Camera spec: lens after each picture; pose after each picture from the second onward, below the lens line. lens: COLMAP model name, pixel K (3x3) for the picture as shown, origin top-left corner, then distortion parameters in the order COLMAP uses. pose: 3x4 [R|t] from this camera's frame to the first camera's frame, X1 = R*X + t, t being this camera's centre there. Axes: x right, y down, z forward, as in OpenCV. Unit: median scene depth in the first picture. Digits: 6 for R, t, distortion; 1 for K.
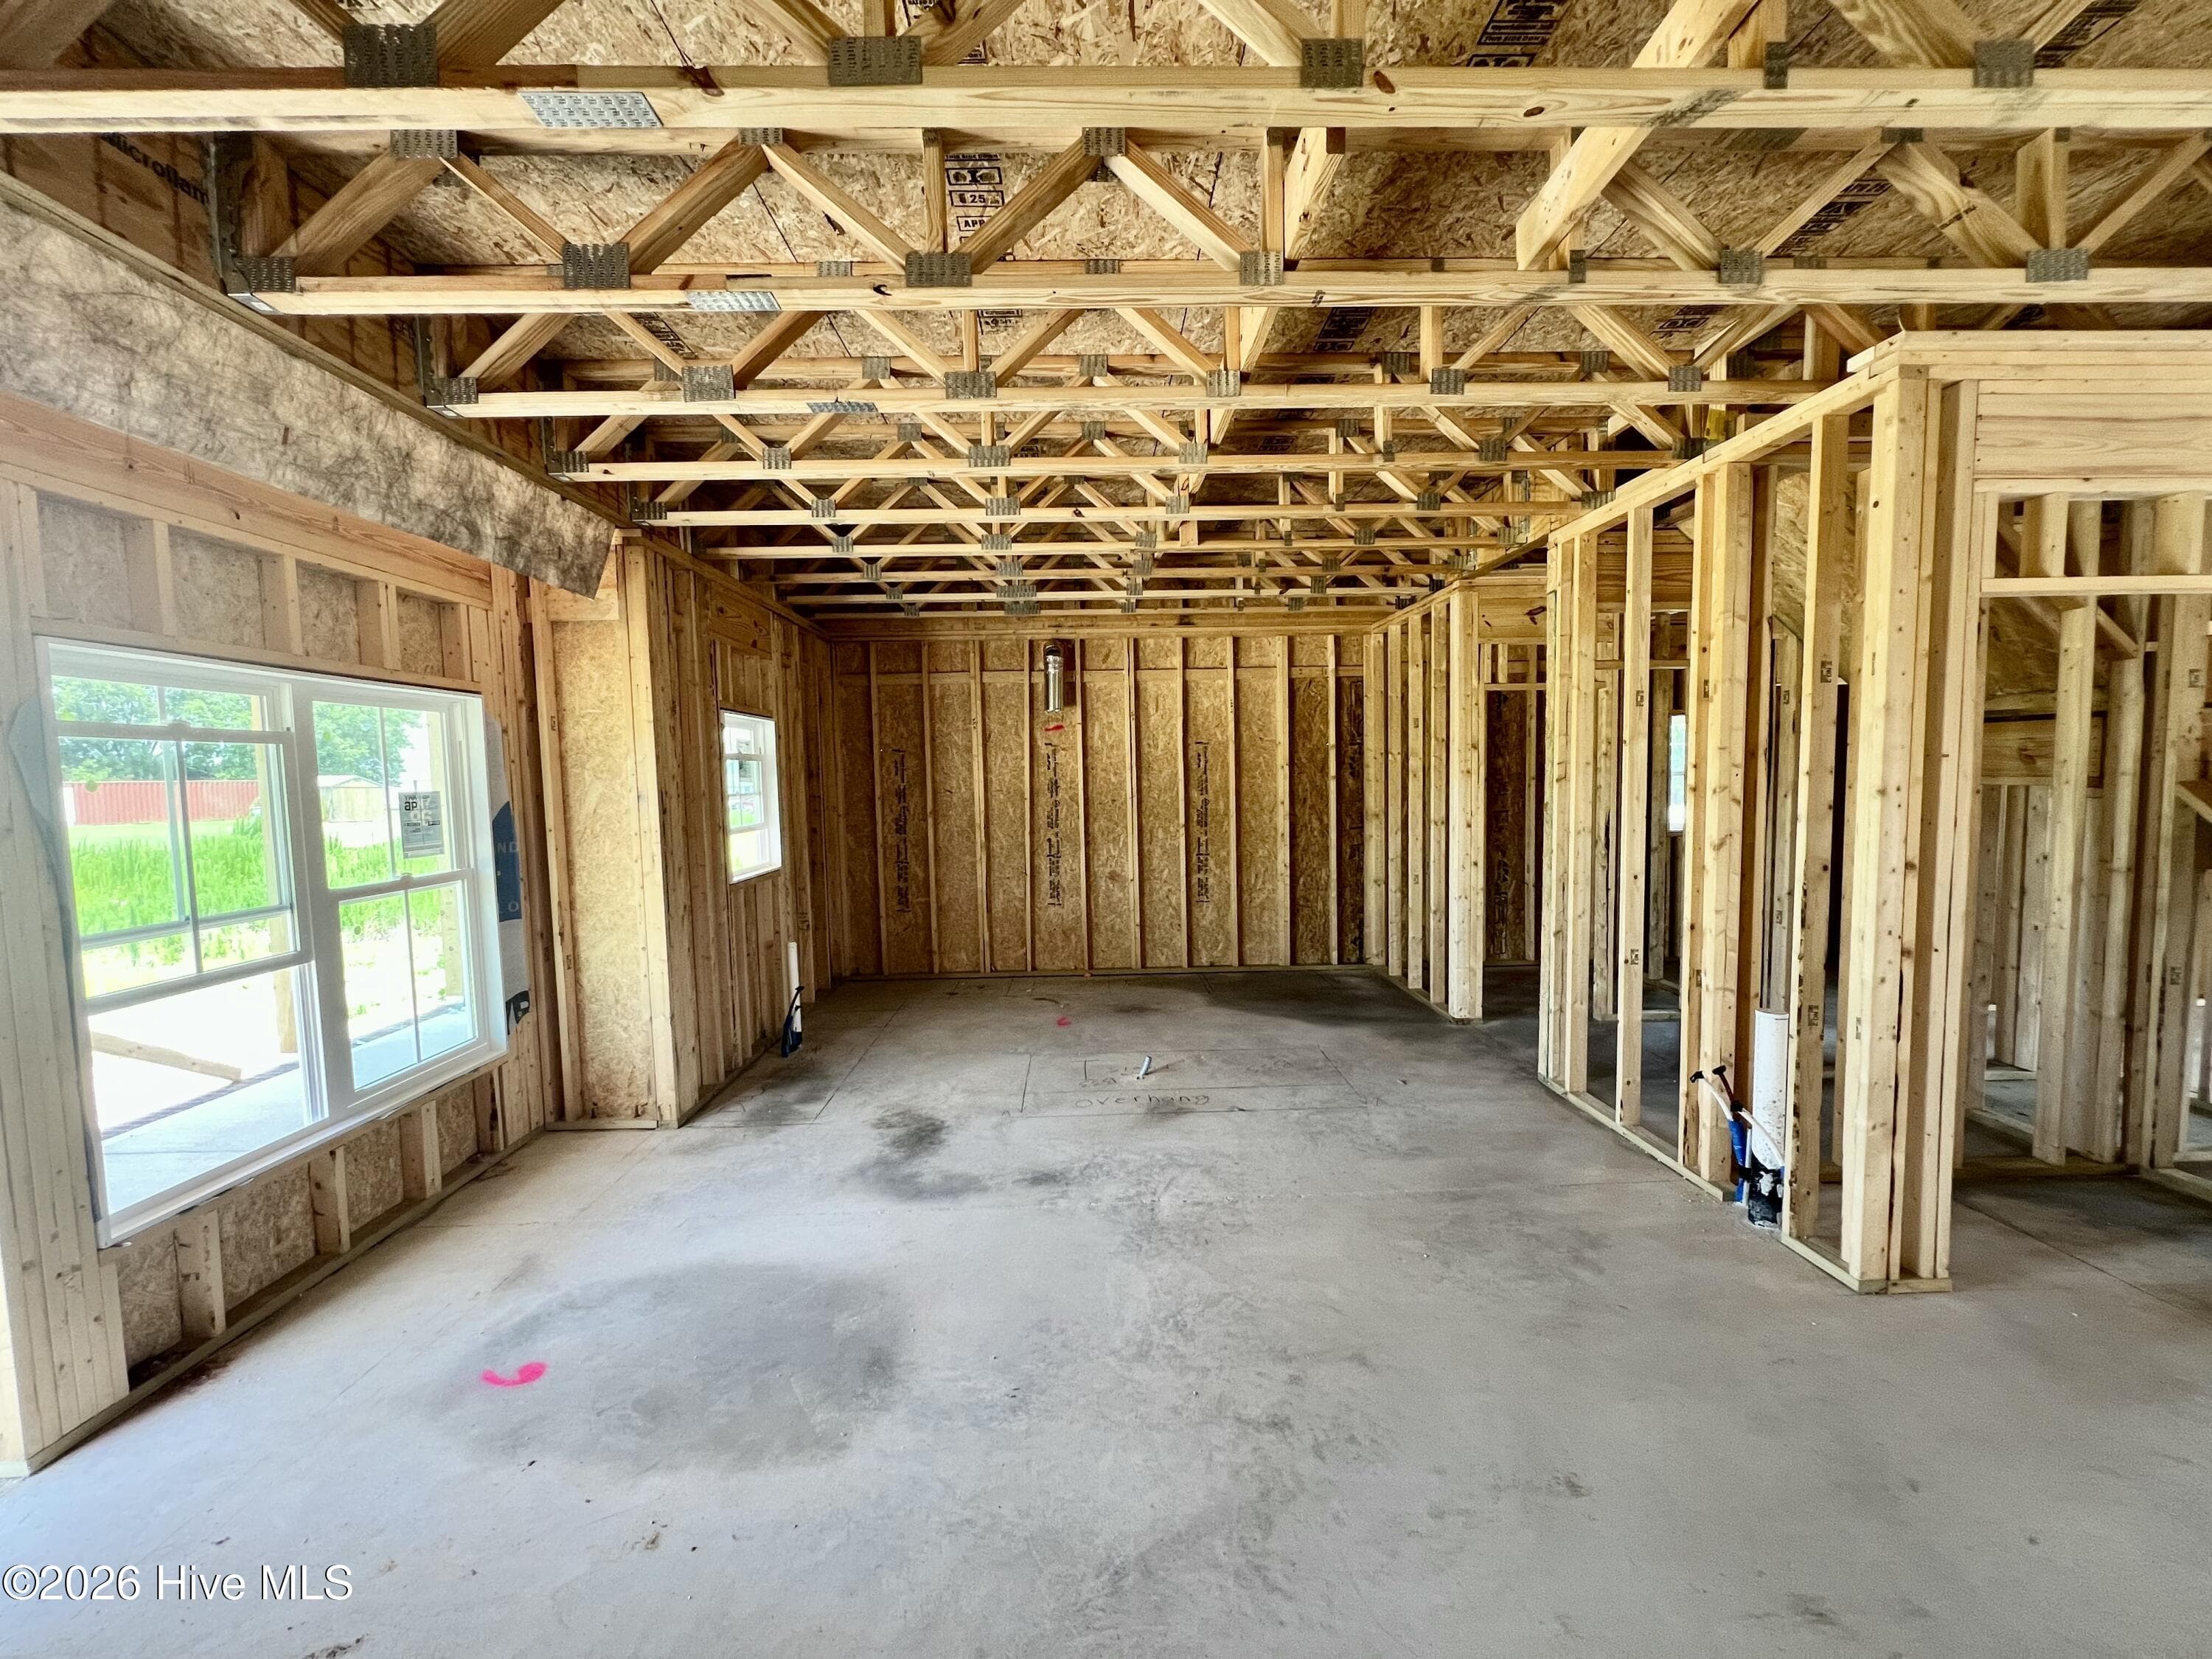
lens RADIAL K [[888.7, 0, 1111.7], [0, 888.7, 828.6], [0, 0, 1]] dist [0.002012, -0.000294]
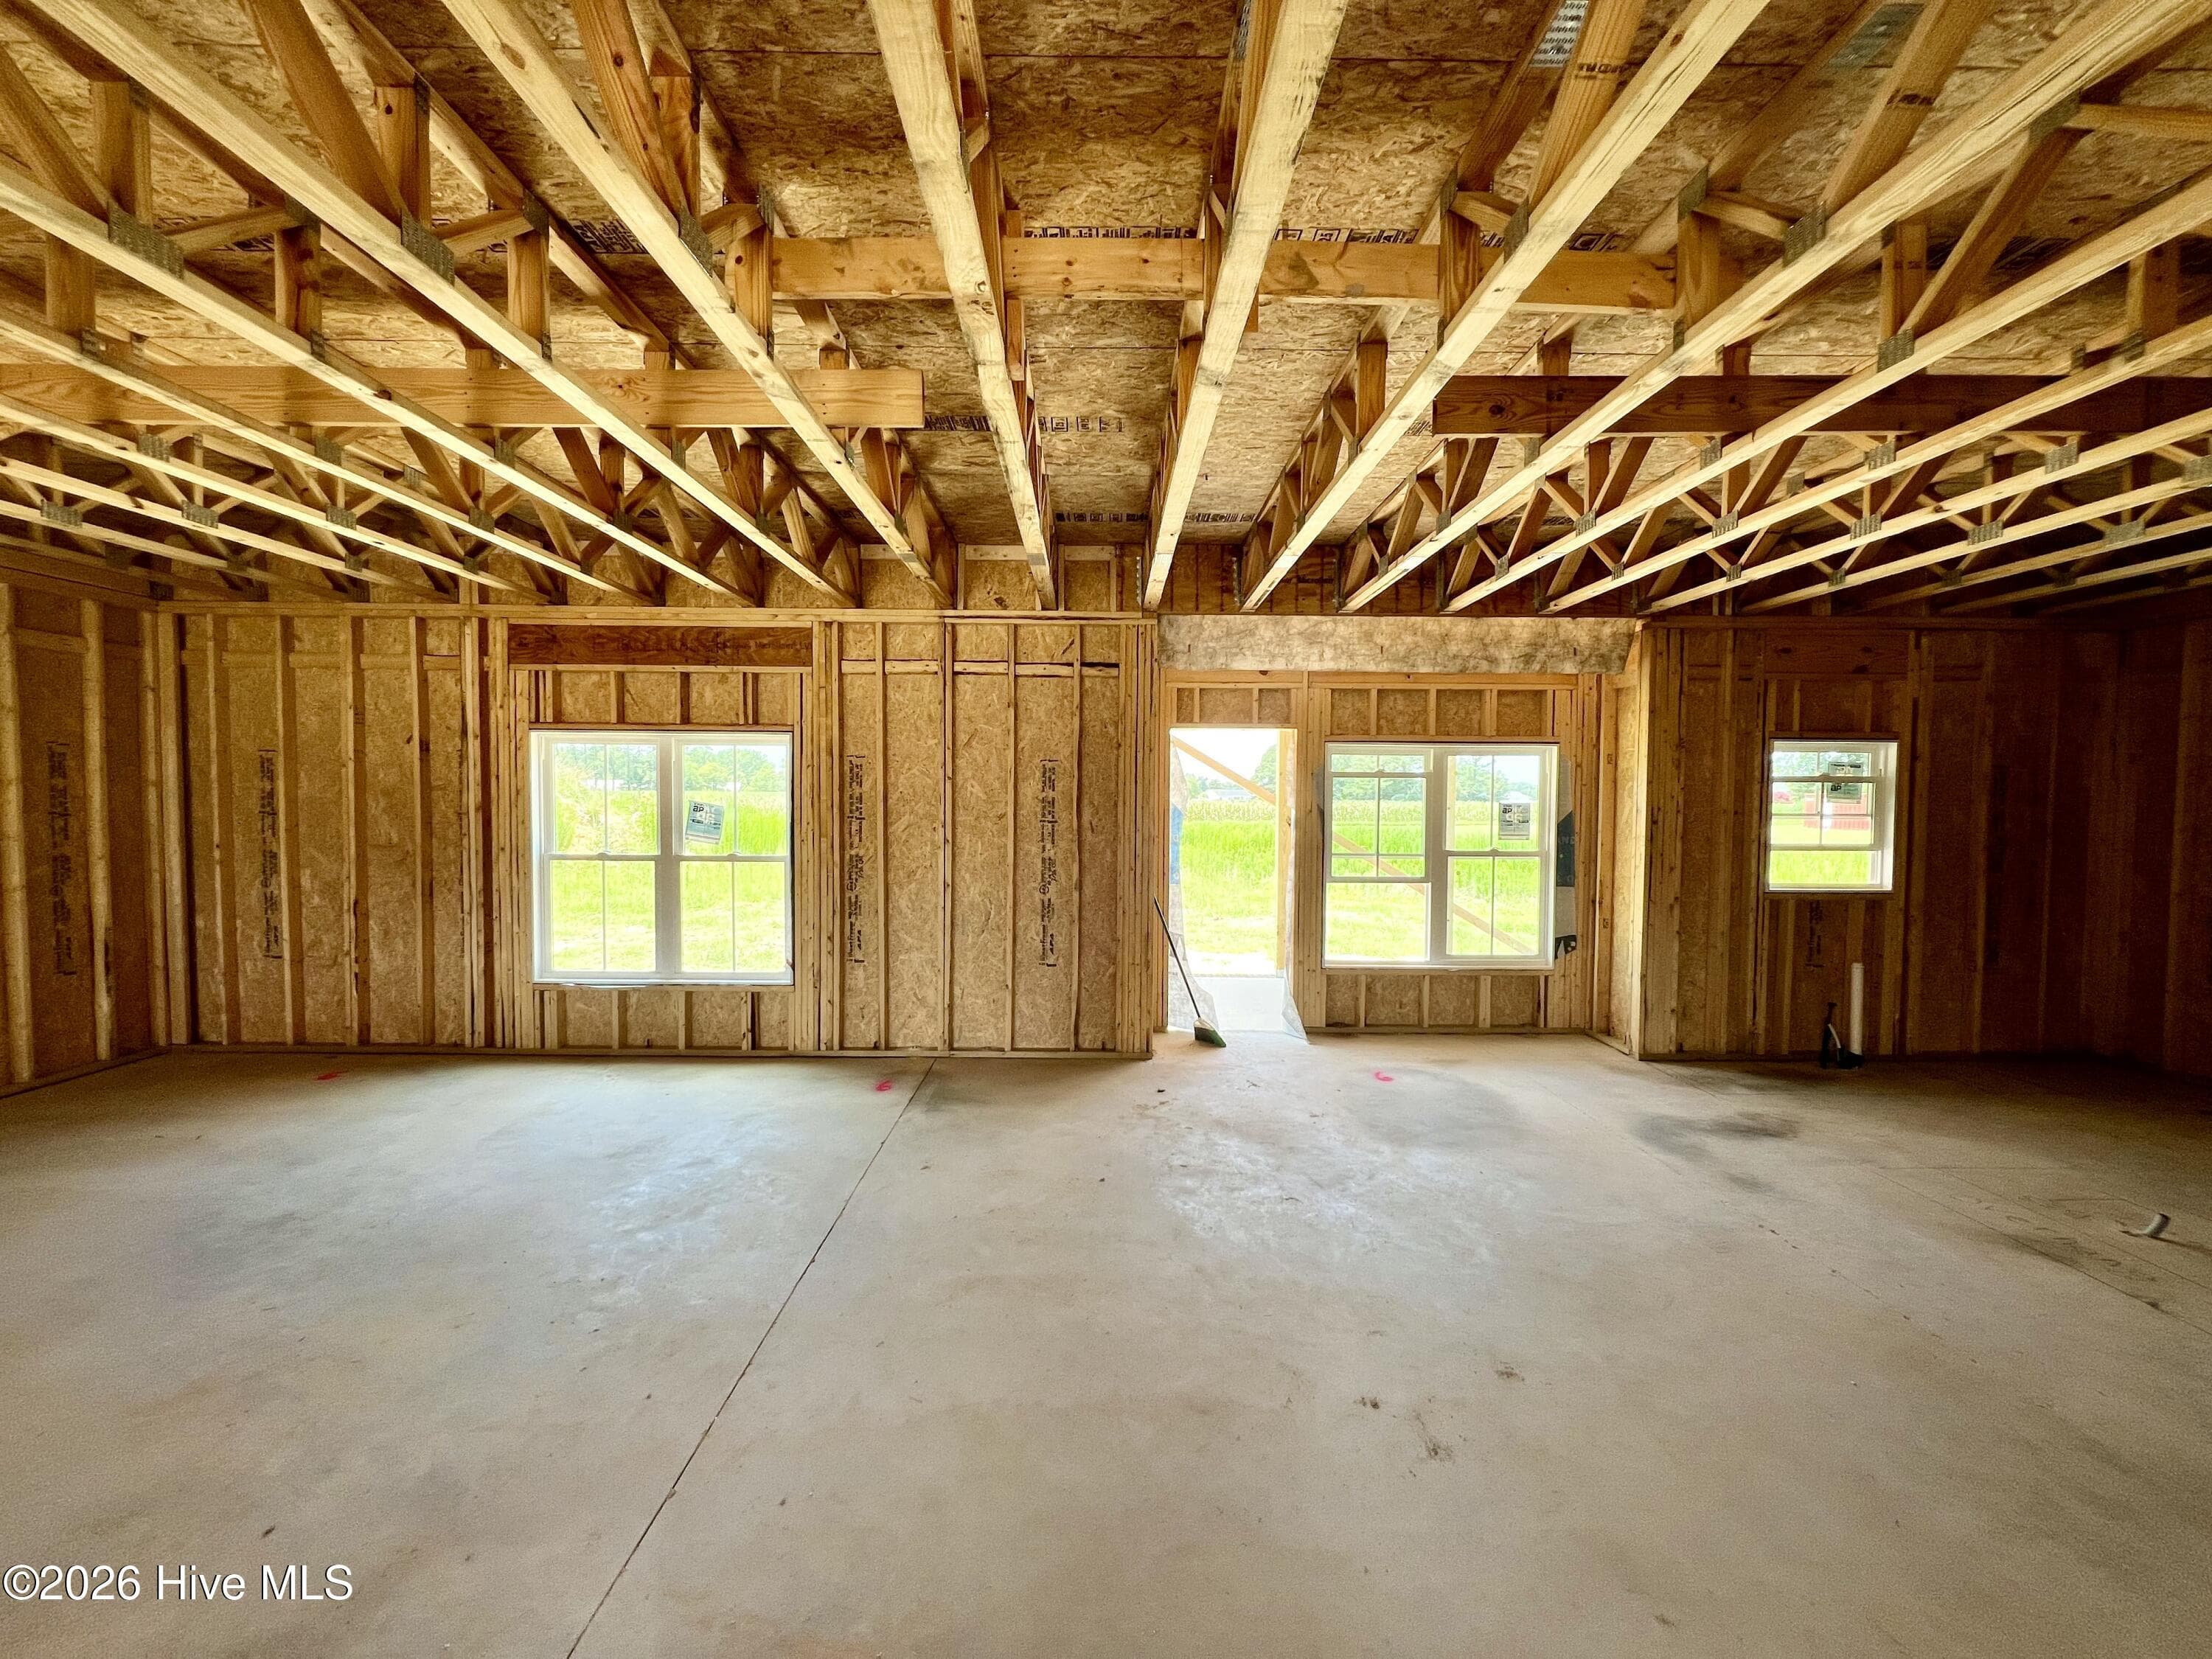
lens RADIAL K [[888.7, 0, 1106.1], [0, 888.7, 829.9], [0, 0, 1]] dist [0.002012, -0.000294]
pose [[-0.027231, 0.056783, -0.998015, 0.987446], [-0.066343, 0.996081, 0.058483, -0.037655], [0.997425, 0.067804, -0.023357, 0.244110]]
